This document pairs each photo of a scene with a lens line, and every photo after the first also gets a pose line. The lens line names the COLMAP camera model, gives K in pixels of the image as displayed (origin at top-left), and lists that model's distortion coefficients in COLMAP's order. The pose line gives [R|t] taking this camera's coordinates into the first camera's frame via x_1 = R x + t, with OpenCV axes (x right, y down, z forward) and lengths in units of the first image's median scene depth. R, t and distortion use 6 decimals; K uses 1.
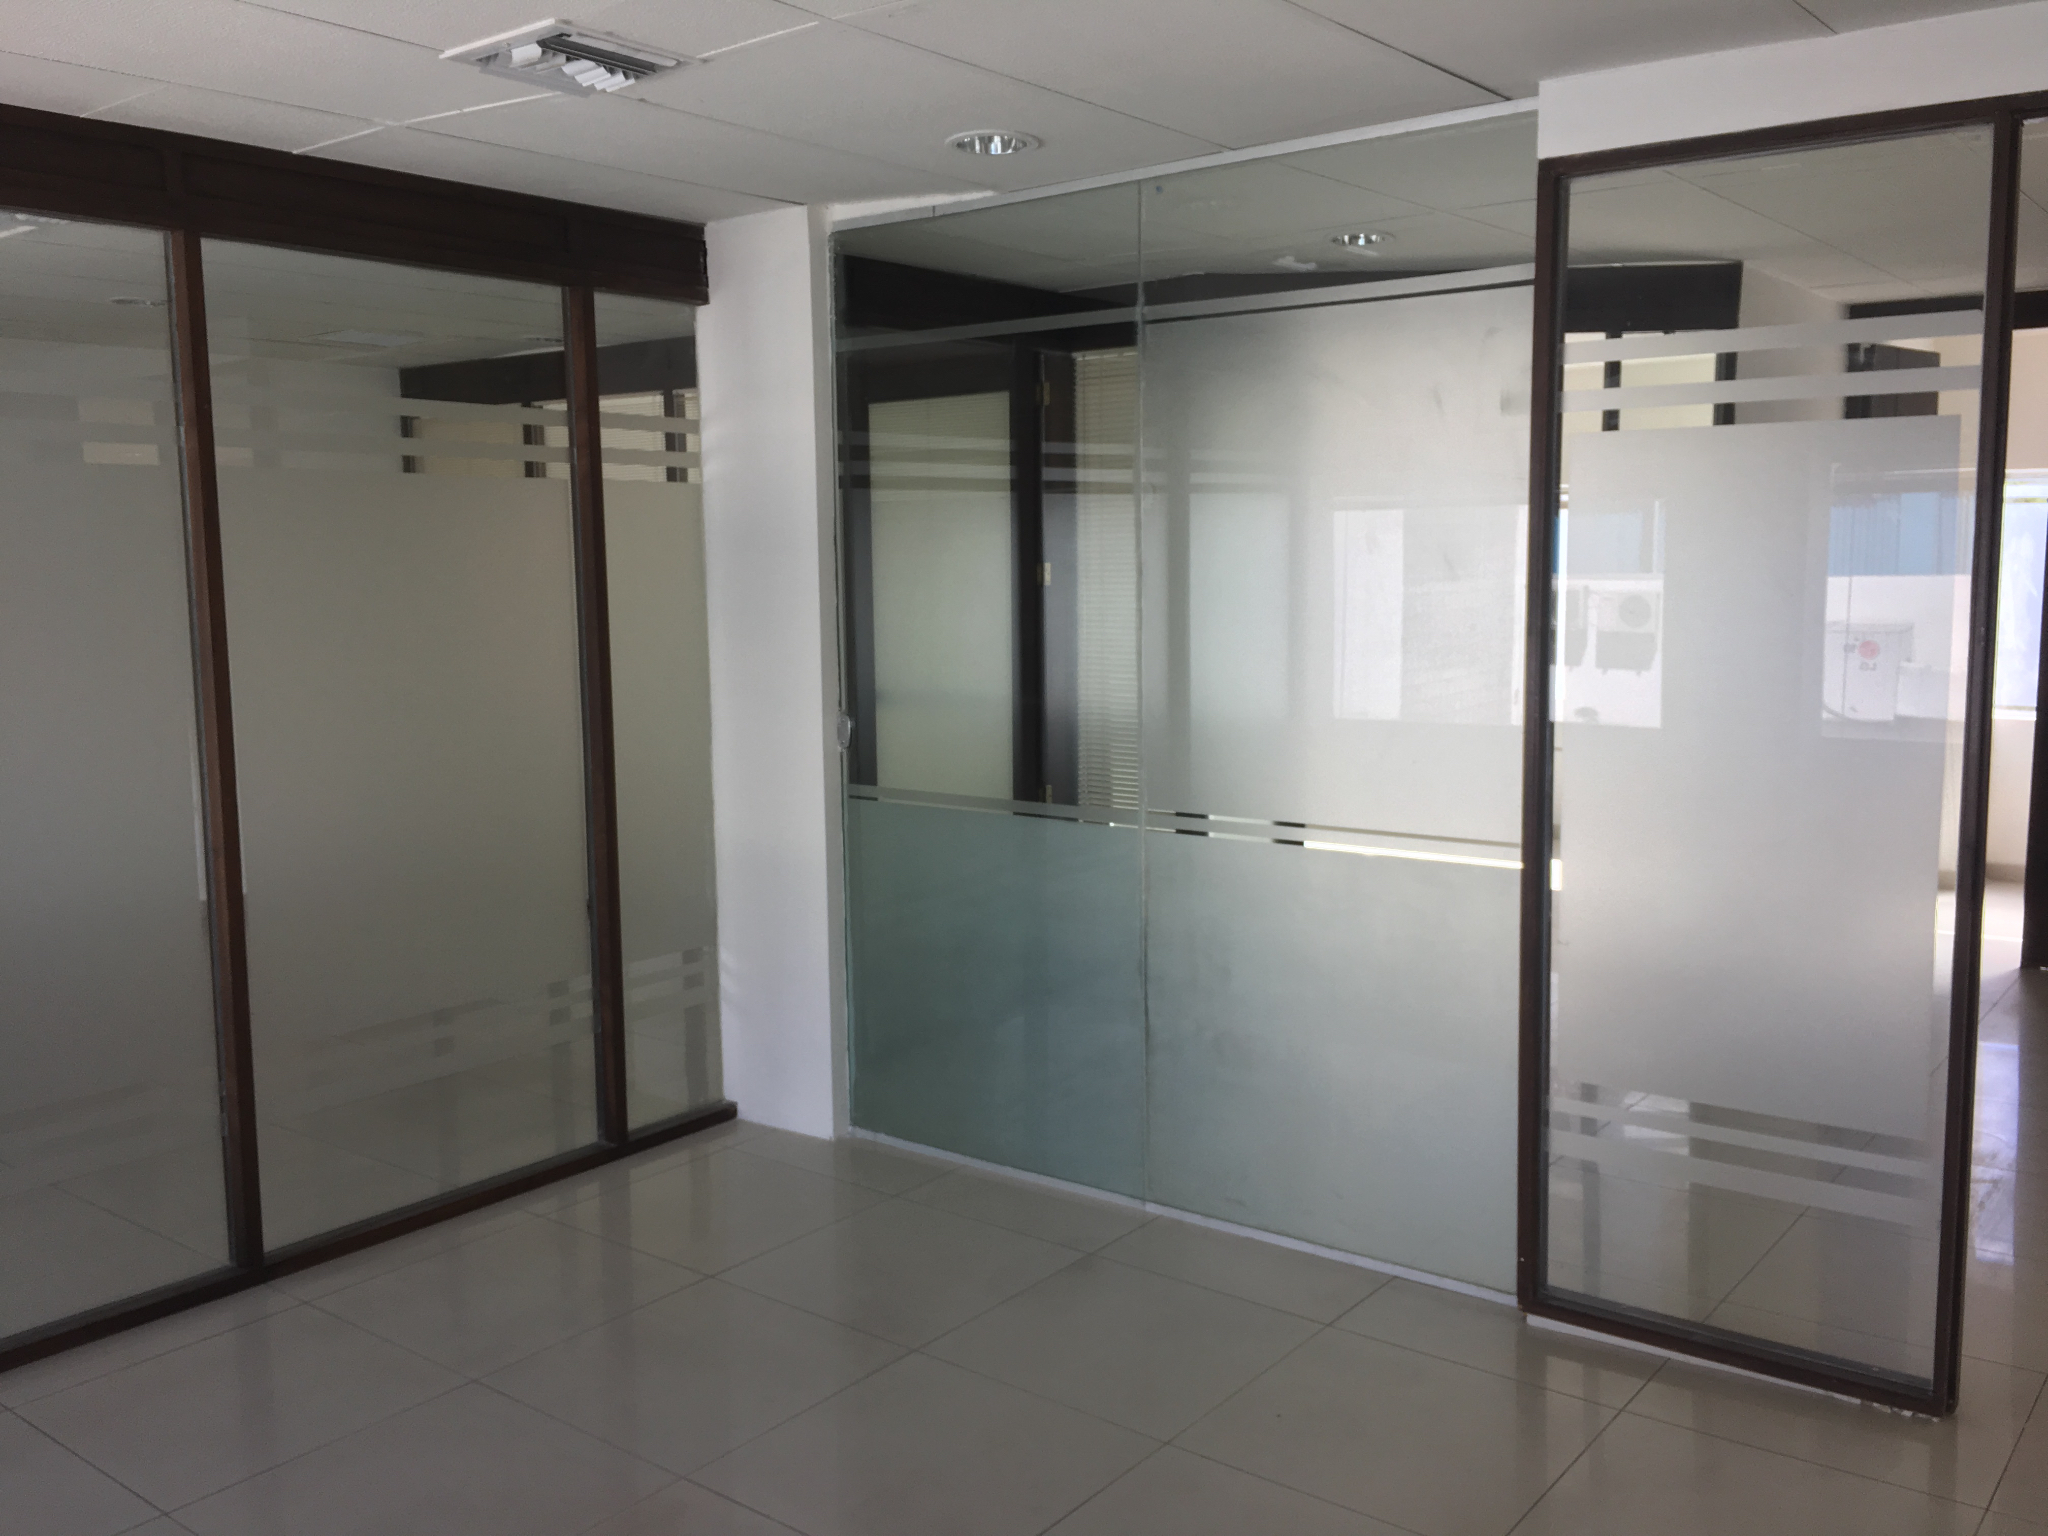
lens RADIAL K [[1751.4, 0, 1024.4], [0, 1751.4, 759.6], [0, 0, 1]] dist [0.086981, -0.114975]
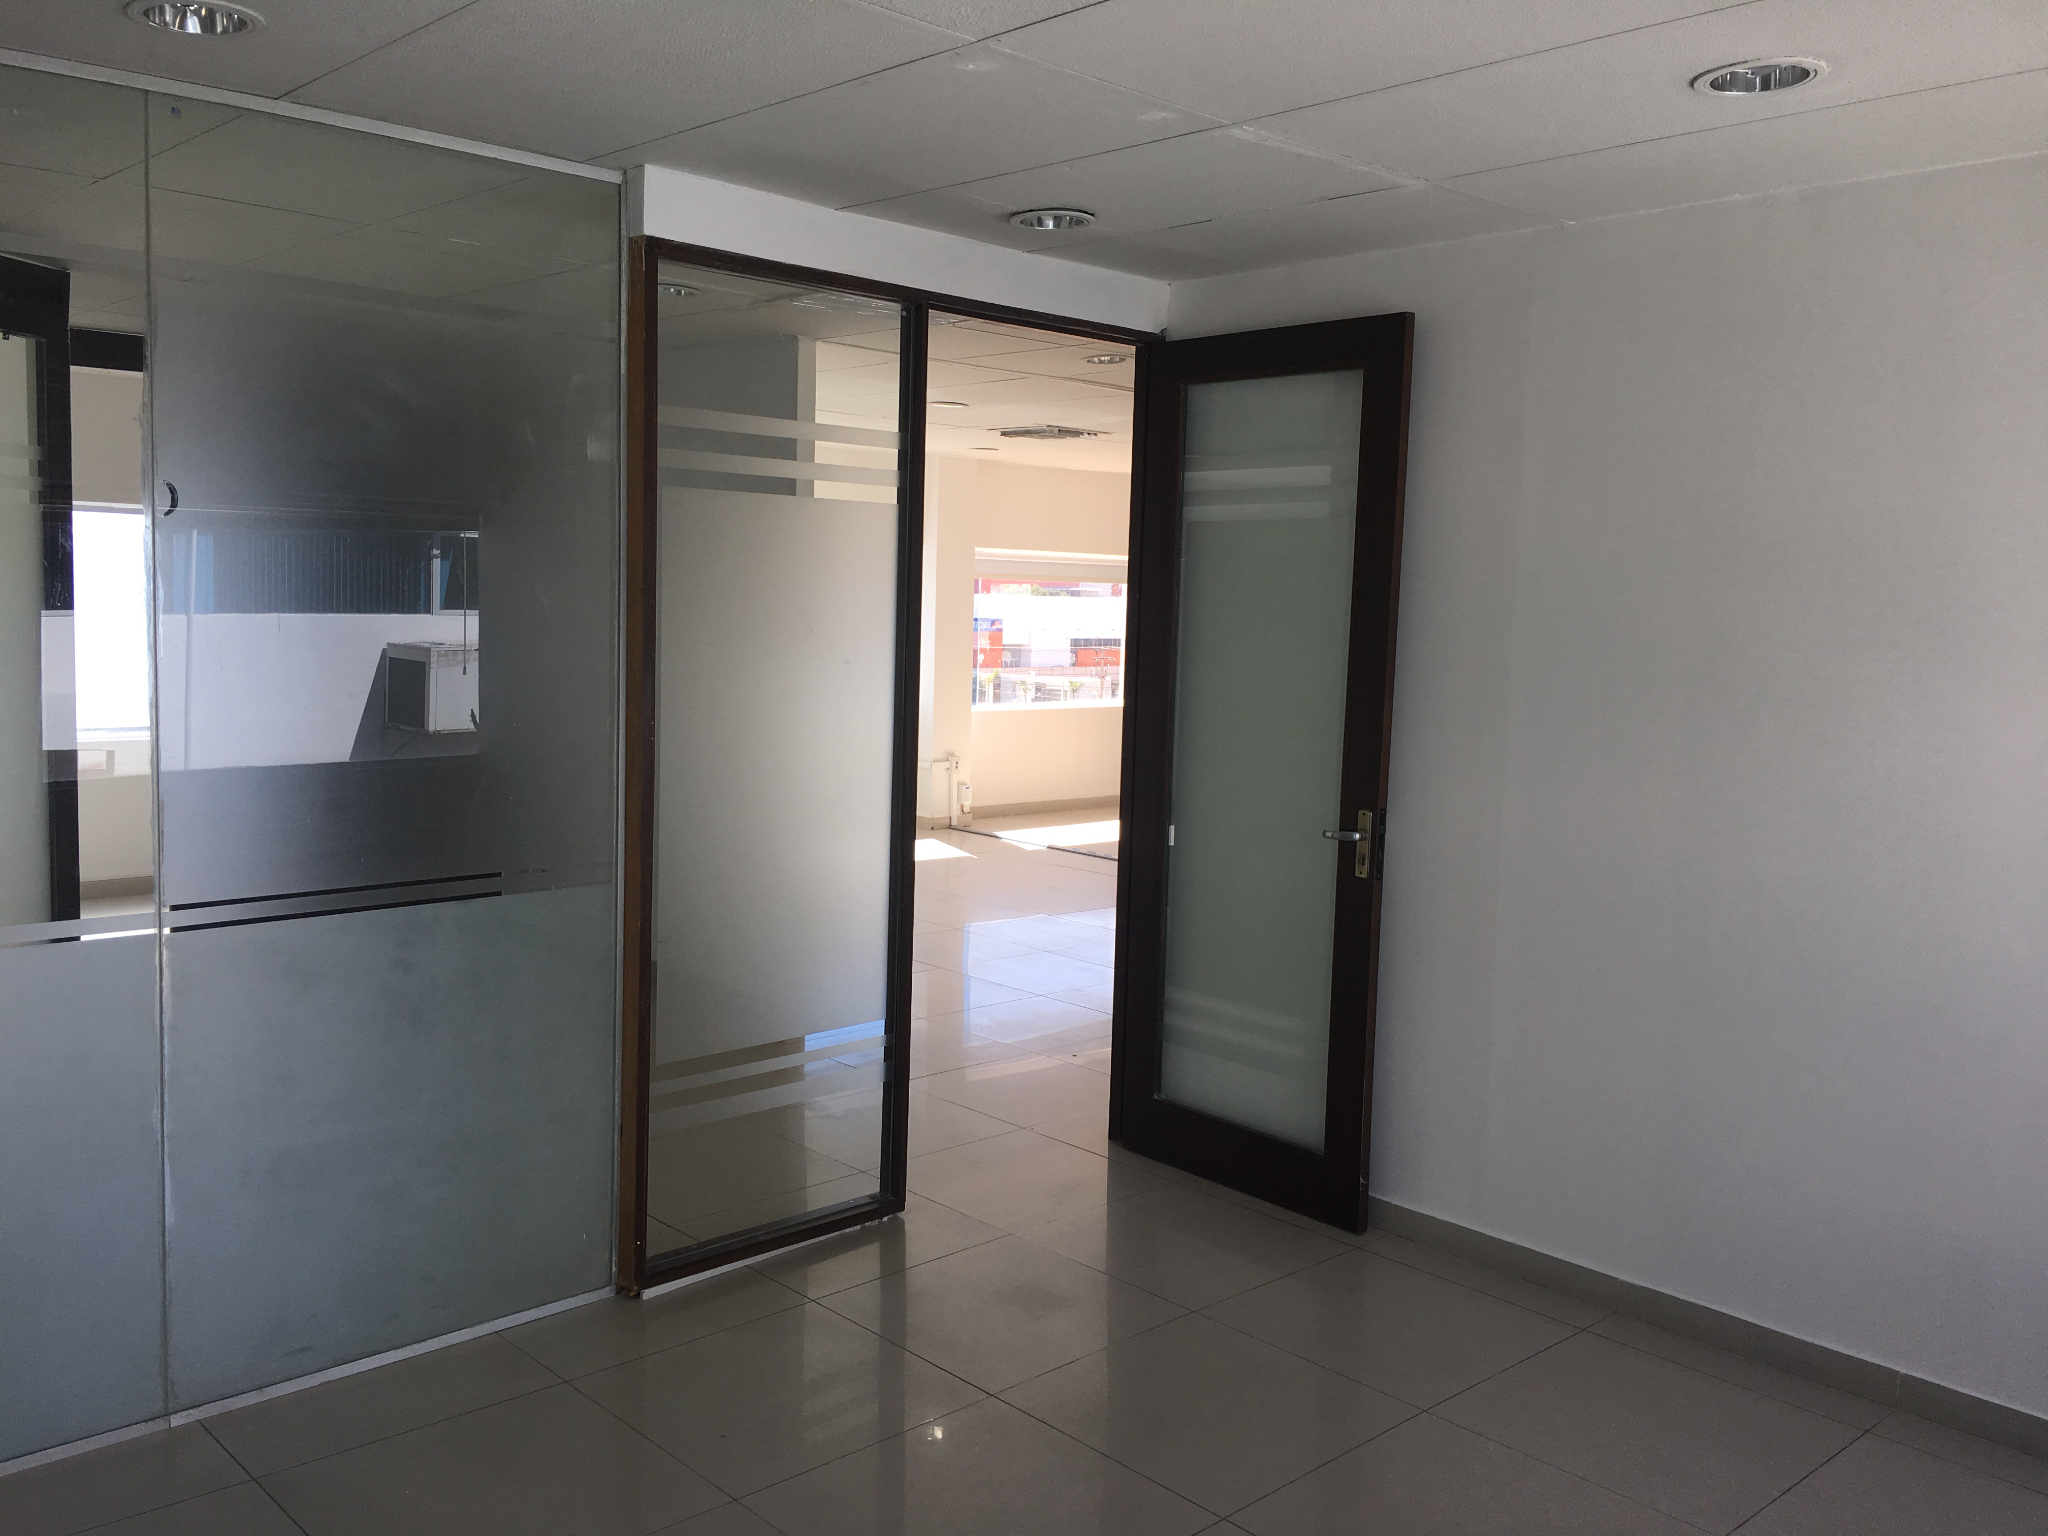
lens RADIAL K [[1751.4, 0, 1024.4], [0, 1751.4, 759.6], [0, 0, 1]] dist [0.086981, -0.114975]
pose [[0.174104, -0.079391, 0.981522, -0.506658], [0.090942, 0.993781, 0.064251, -0.041576], [-0.980519, 0.078076, 0.180241, 0.392697]]
